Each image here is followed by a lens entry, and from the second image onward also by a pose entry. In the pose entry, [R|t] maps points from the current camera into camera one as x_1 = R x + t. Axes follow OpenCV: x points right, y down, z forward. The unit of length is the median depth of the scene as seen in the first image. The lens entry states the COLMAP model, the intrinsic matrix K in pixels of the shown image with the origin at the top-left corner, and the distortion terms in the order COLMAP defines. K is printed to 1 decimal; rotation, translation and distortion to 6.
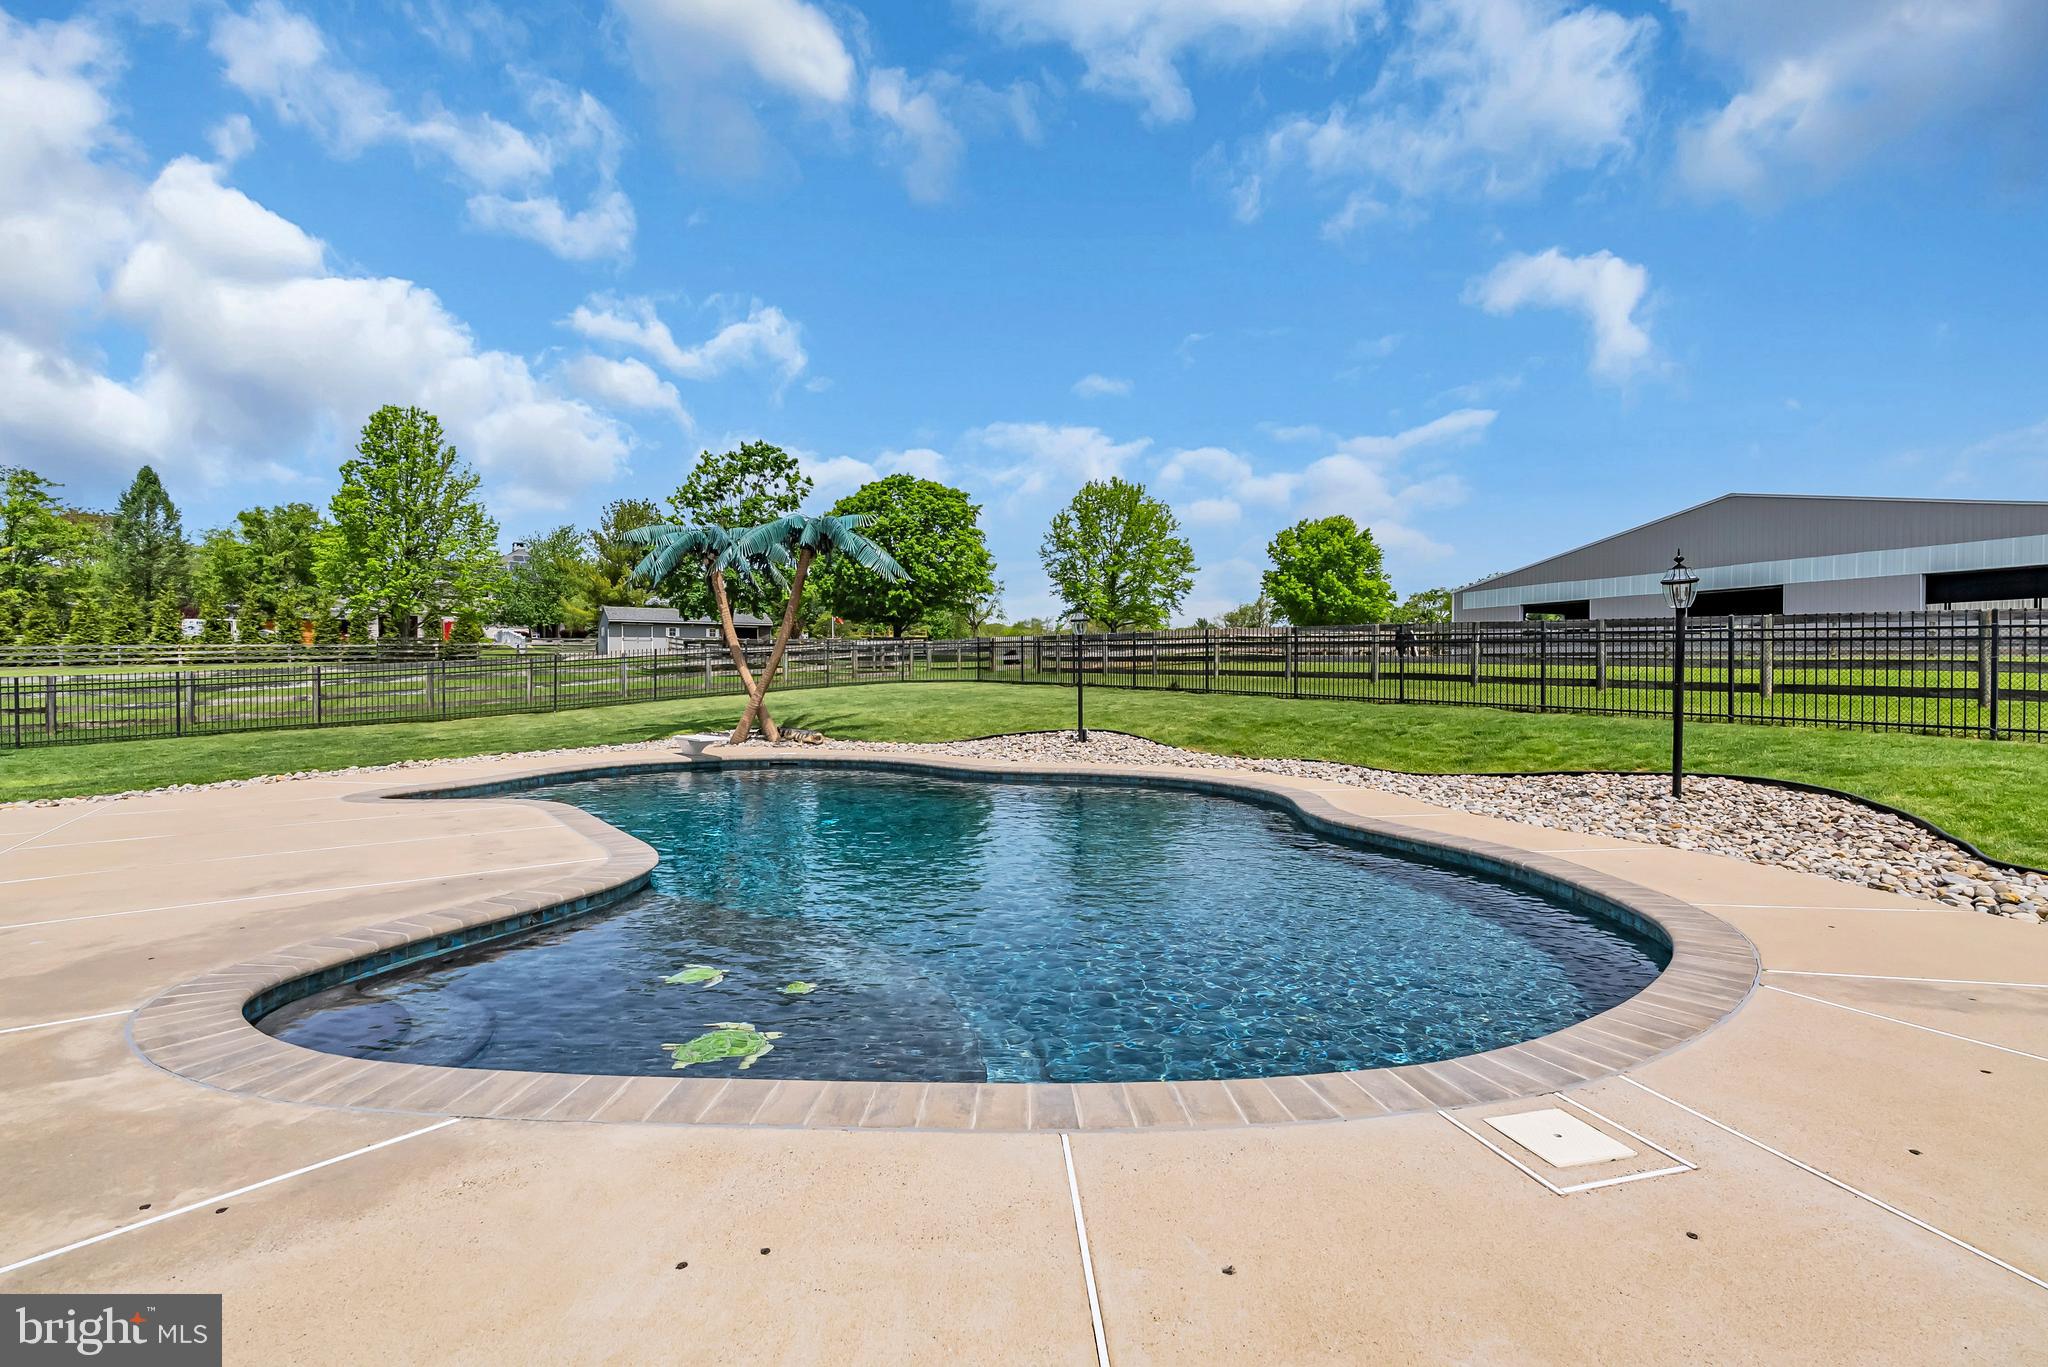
lens RADIAL K [[935.2, 0, 1024.0], [0, 935.2, 683.5], [0, 0, 1]] dist [0.001617, 0.000438]
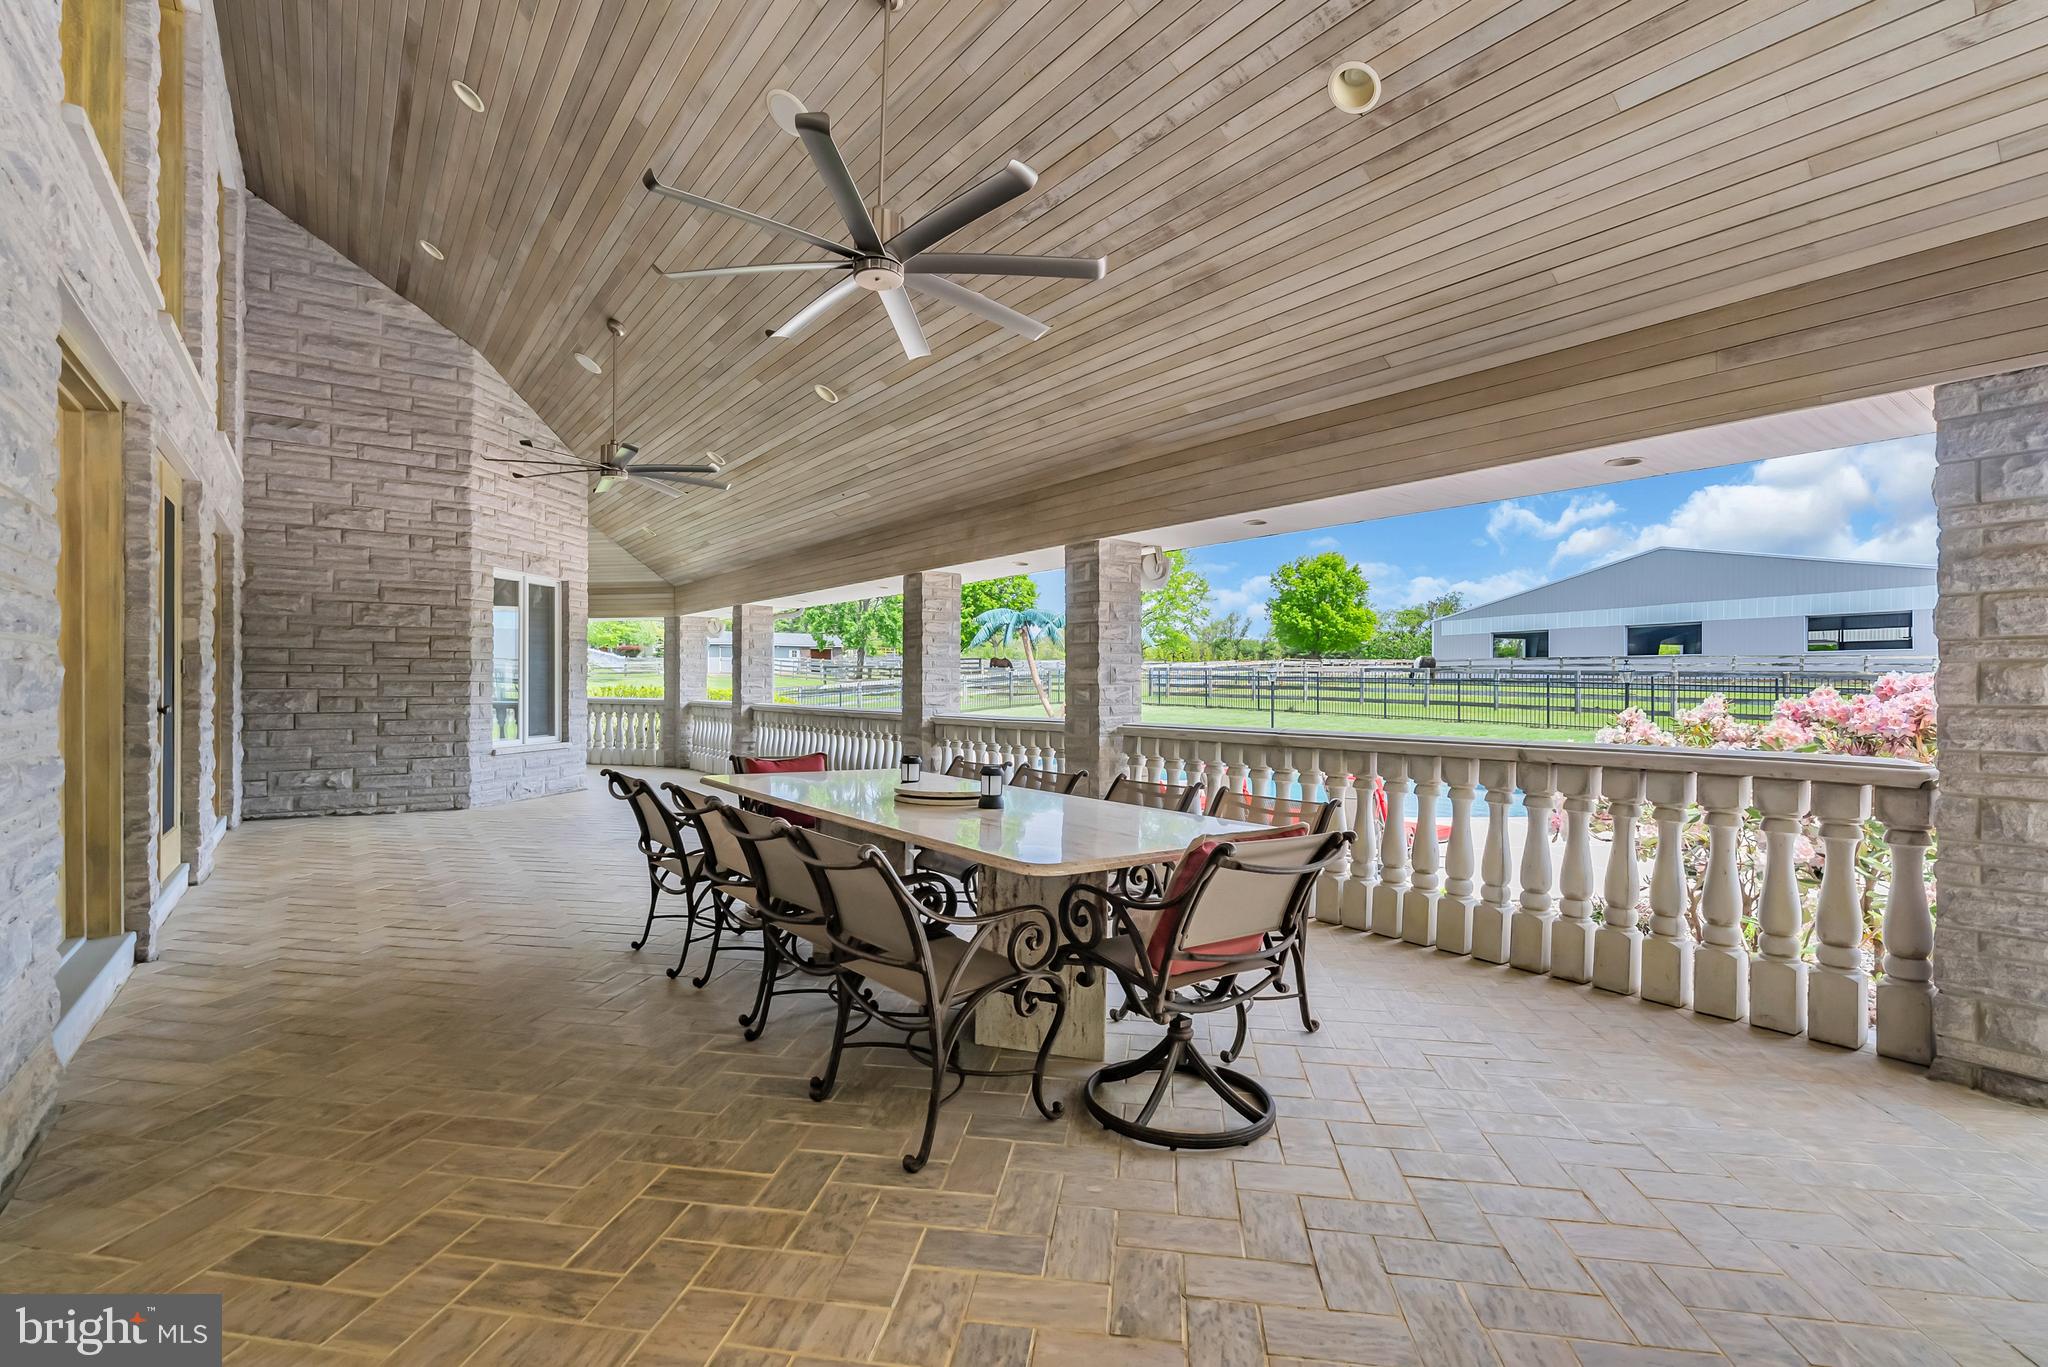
lens RADIAL K [[928.0, 0, 1024.0], [0, 928.0, 683.5], [0, 0, 1]] dist [-0.000953, 0.000147]
pose [[0.999172, 0.001202, 0.040656, -0.154242], [-0.000798, 0.999950, -0.009956, -0.010823], [-0.040666, 0.009915, 0.999124, -0.214380]]
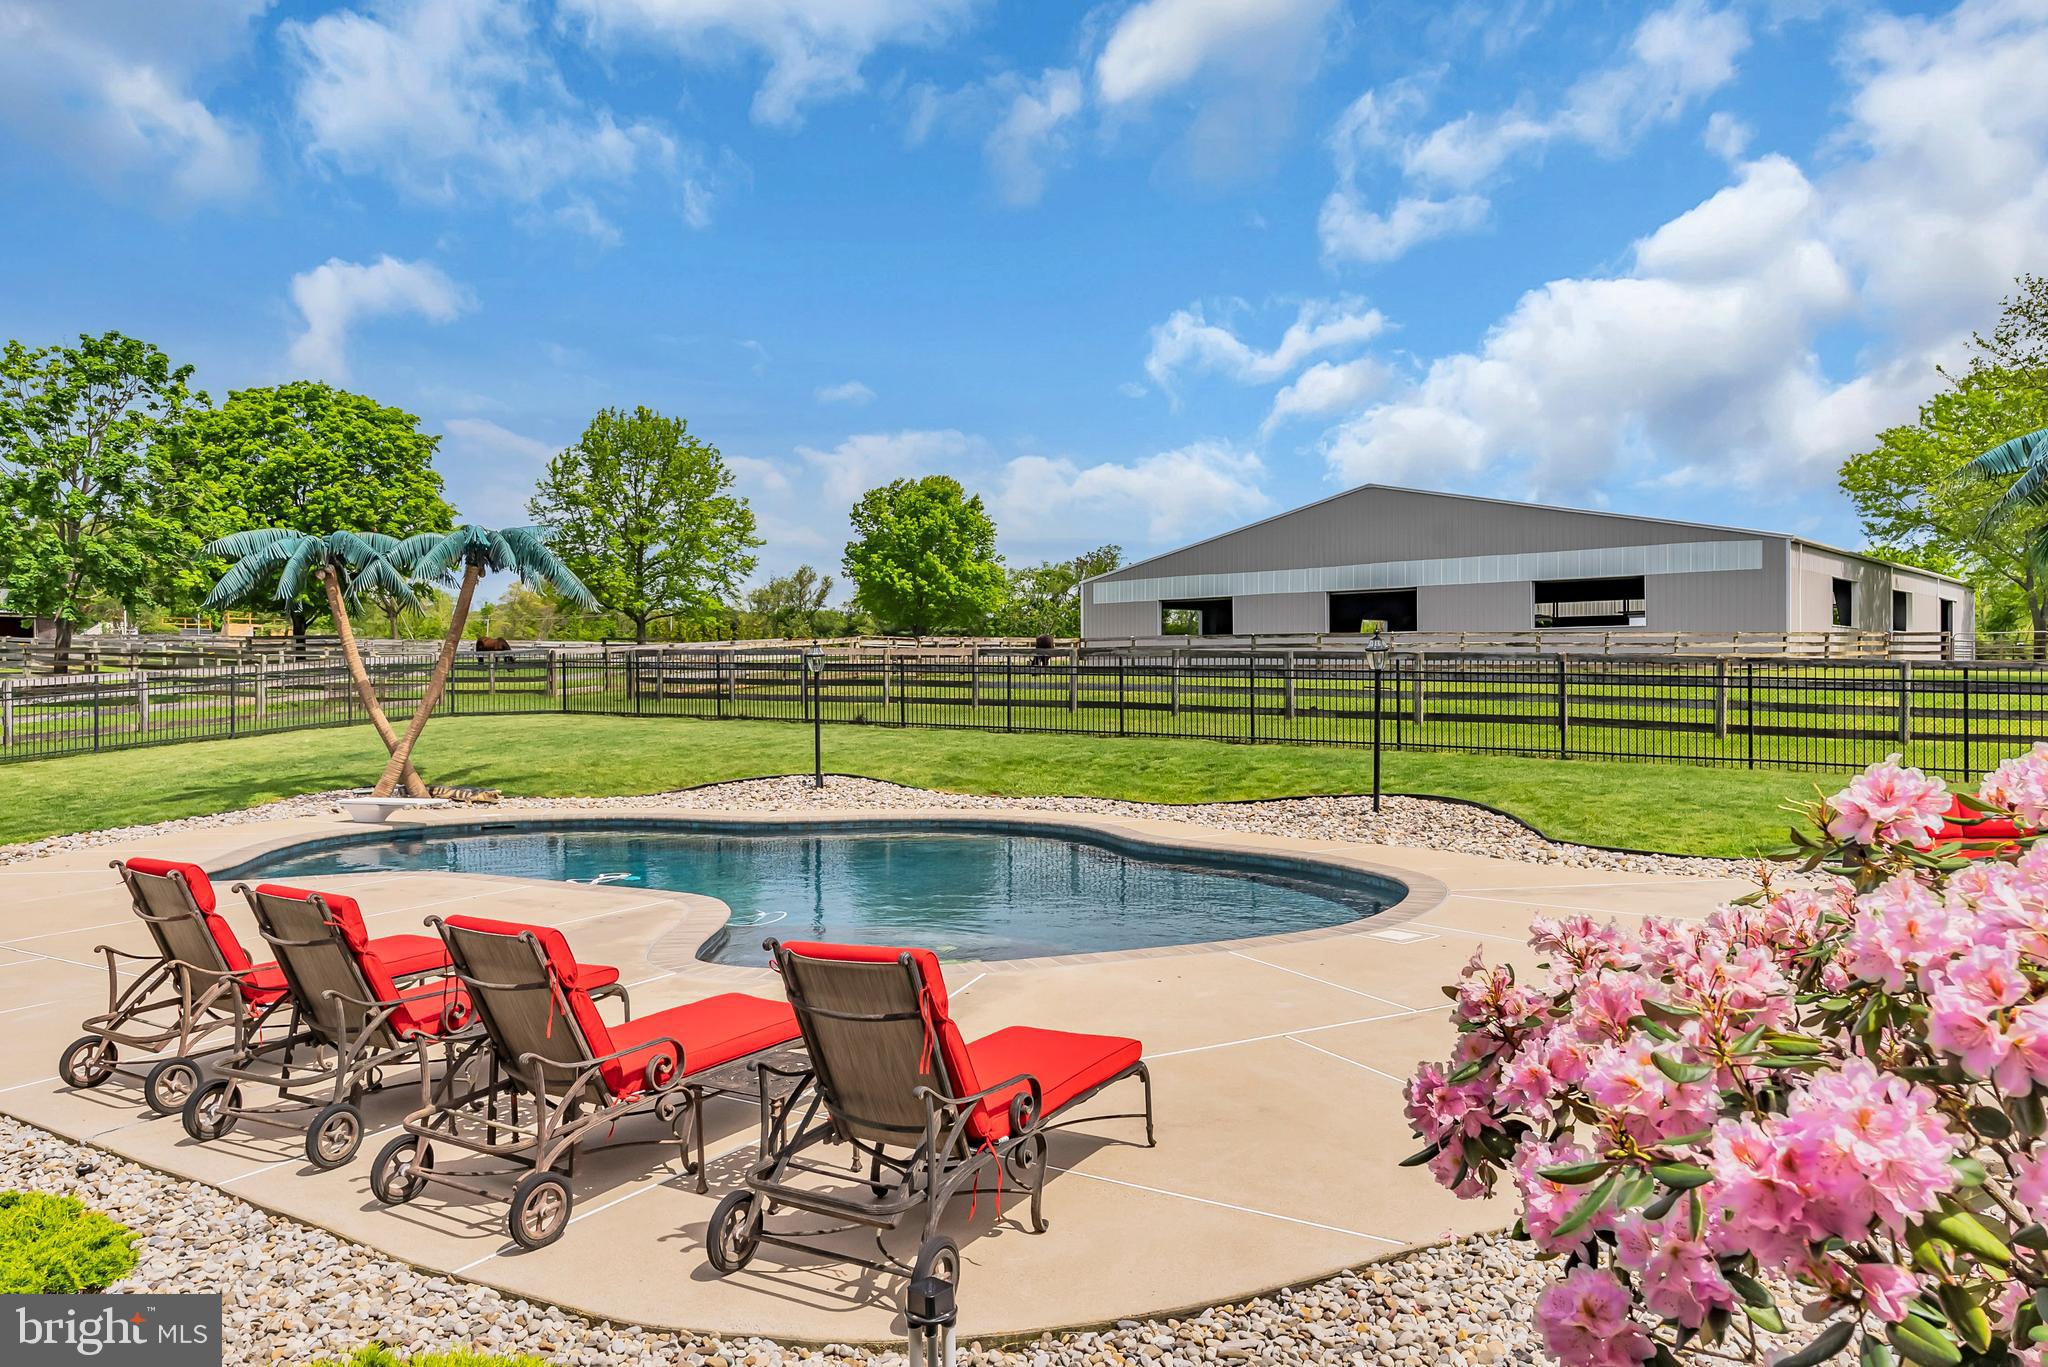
lens RADIAL K [[1405.7, 0, 1024.0], [0, 1405.7, 683.5], [0, 0, 1]] dist [-0.001669, 0.001270]
pose [[0.915480, -0.009117, 0.402260, -0.107769], [0.011525, 0.999927, -0.003566, -0.011374], [-0.402198, 0.007901, 0.915519, -0.119810]]
